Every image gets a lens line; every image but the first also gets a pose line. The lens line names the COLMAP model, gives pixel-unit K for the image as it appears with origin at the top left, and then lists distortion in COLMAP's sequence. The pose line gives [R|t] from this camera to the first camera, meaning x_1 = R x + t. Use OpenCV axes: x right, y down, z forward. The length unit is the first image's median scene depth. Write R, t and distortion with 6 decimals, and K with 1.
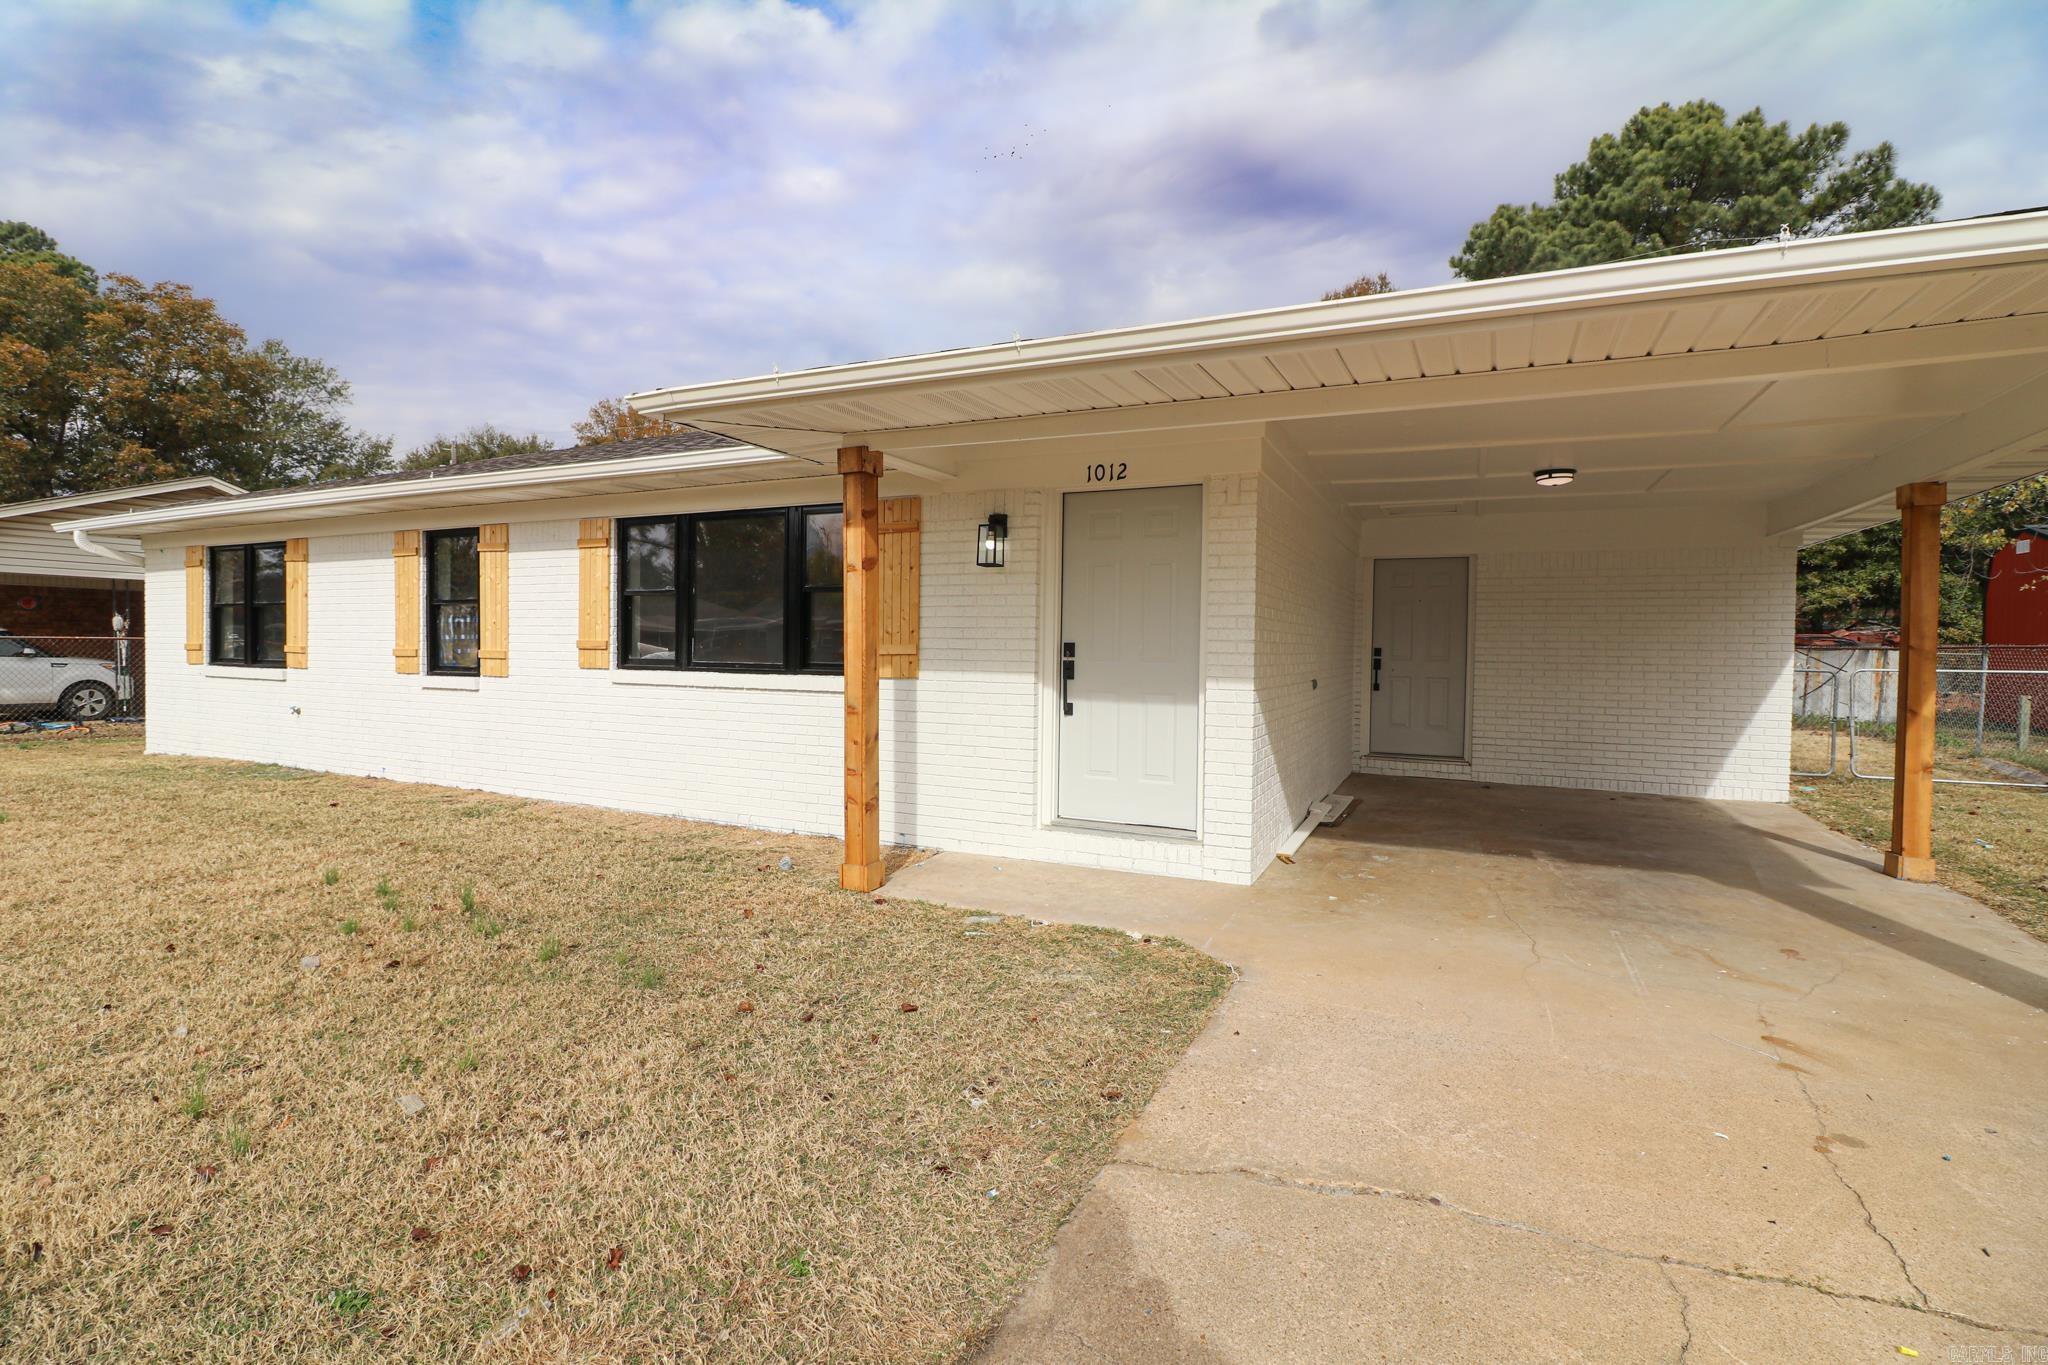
lens RADIAL K [[936.9, 0, 1016.0], [0, 936.9, 674.3], [0, 0, 1]] dist [0.000676, -0.014930]
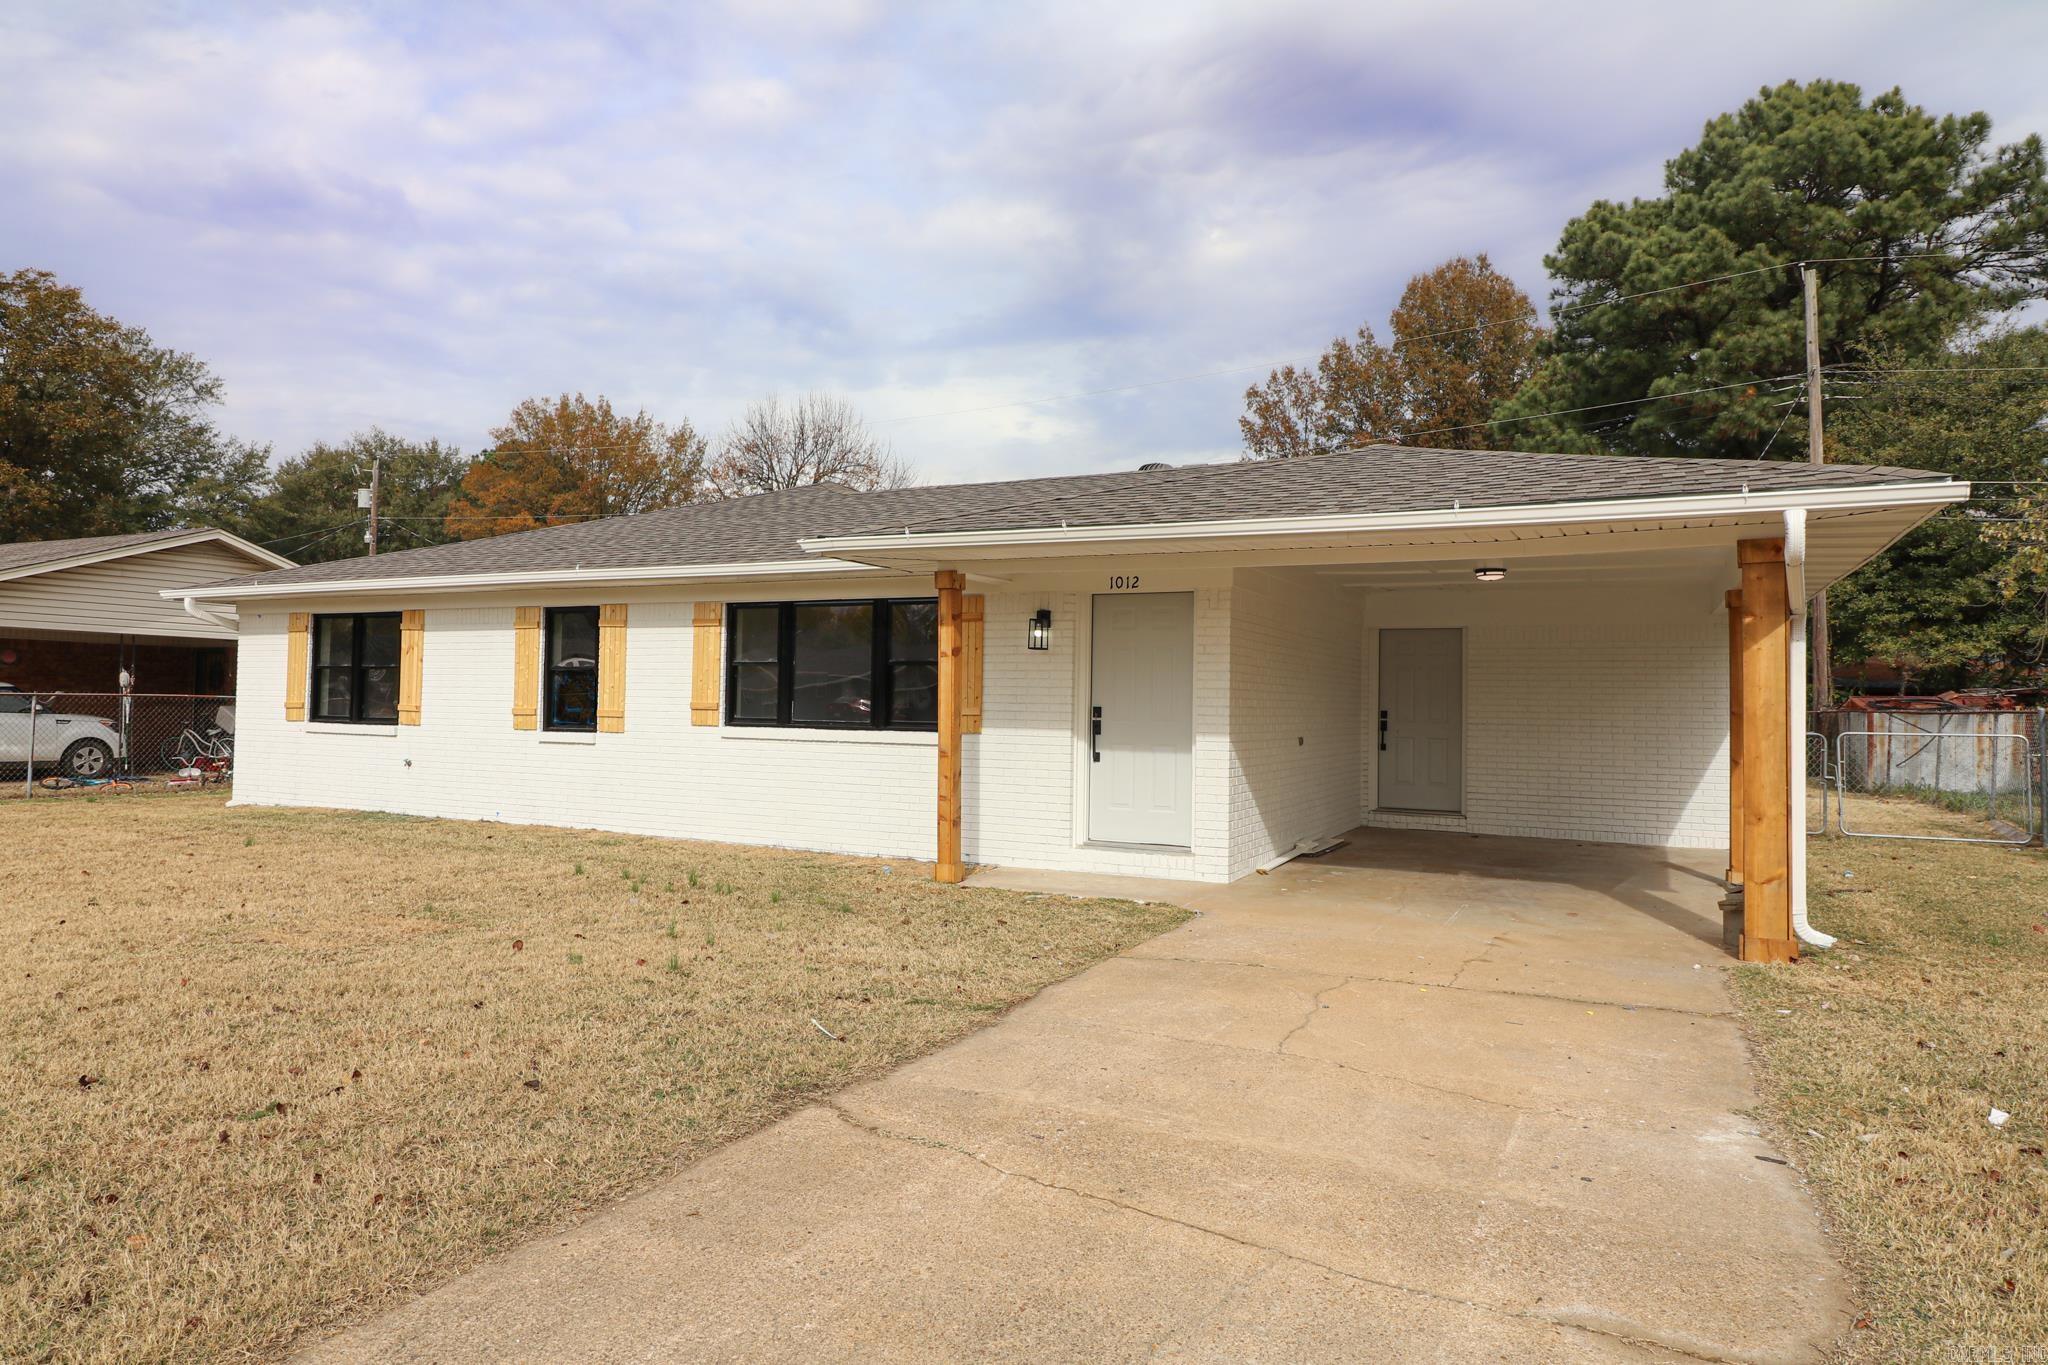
lens RADIAL K [[1218.7, 0, 1024.0], [0, 1218.7, 682.5], [0, 0, 1]] dist [0.005158, -0.013587]
pose [[0.999970, 0.003878, -0.006732, -0.022342], [-0.004195, 0.998850, -0.047752, 0.009341], [0.006539, 0.047779, 0.998837, -0.460078]]
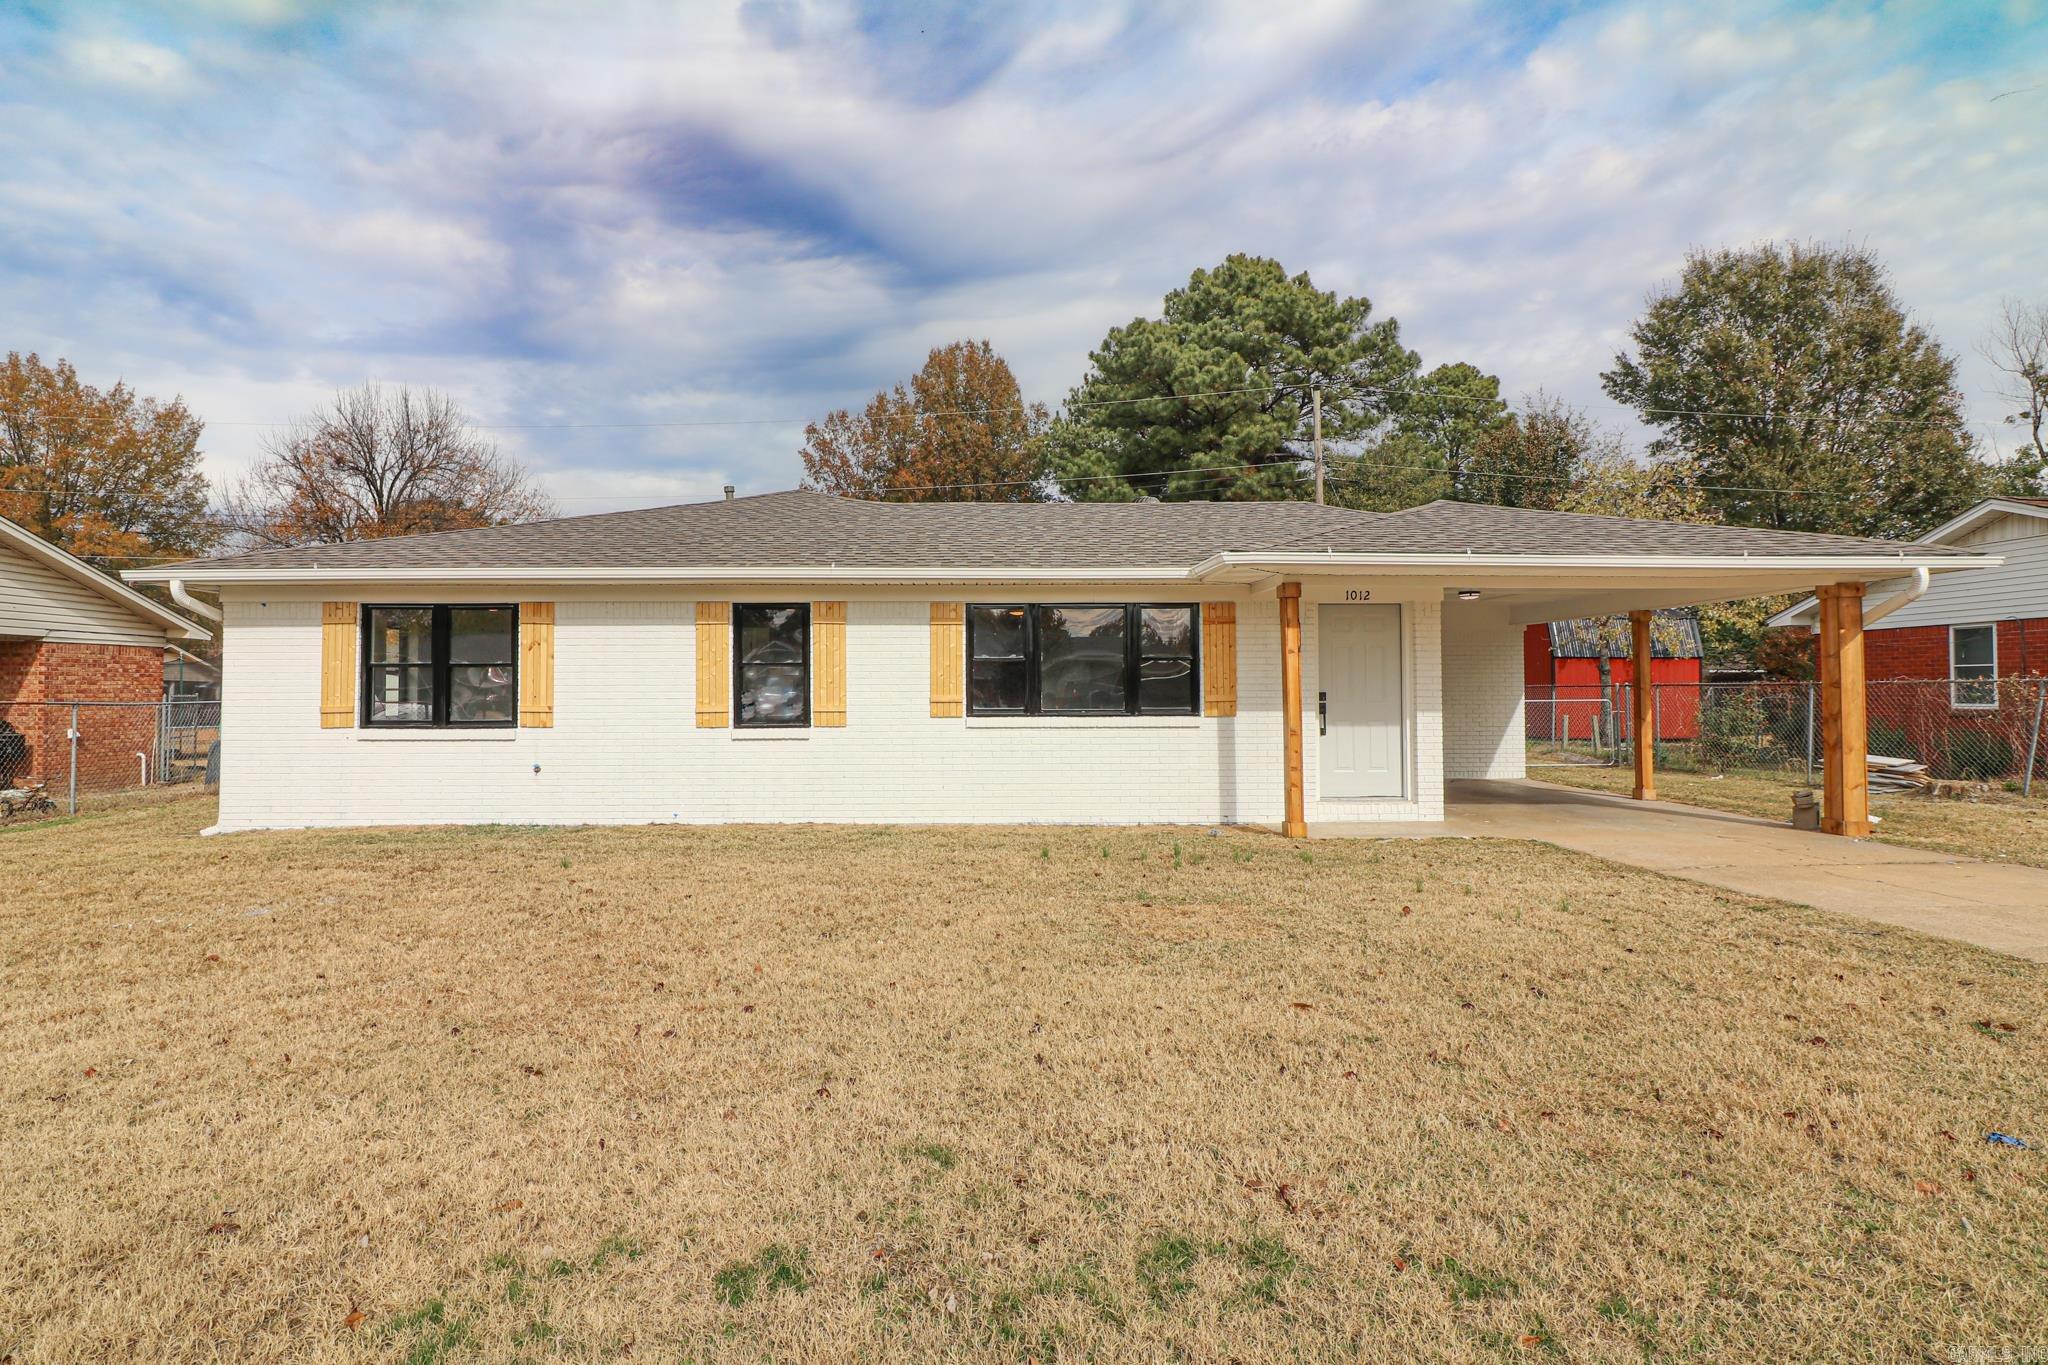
lens RADIAL K [[1014.9, 0, 1024.0], [0, 1014.9, 682.5], [0, 0, 1]] dist [-0.004219, -0.001024]
pose [[0.889465, -0.010062, 0.456893, -0.799208], [0.028042, 0.999075, -0.032589, -0.004395], [-0.456143, 0.041799, 0.888924, -0.241834]]
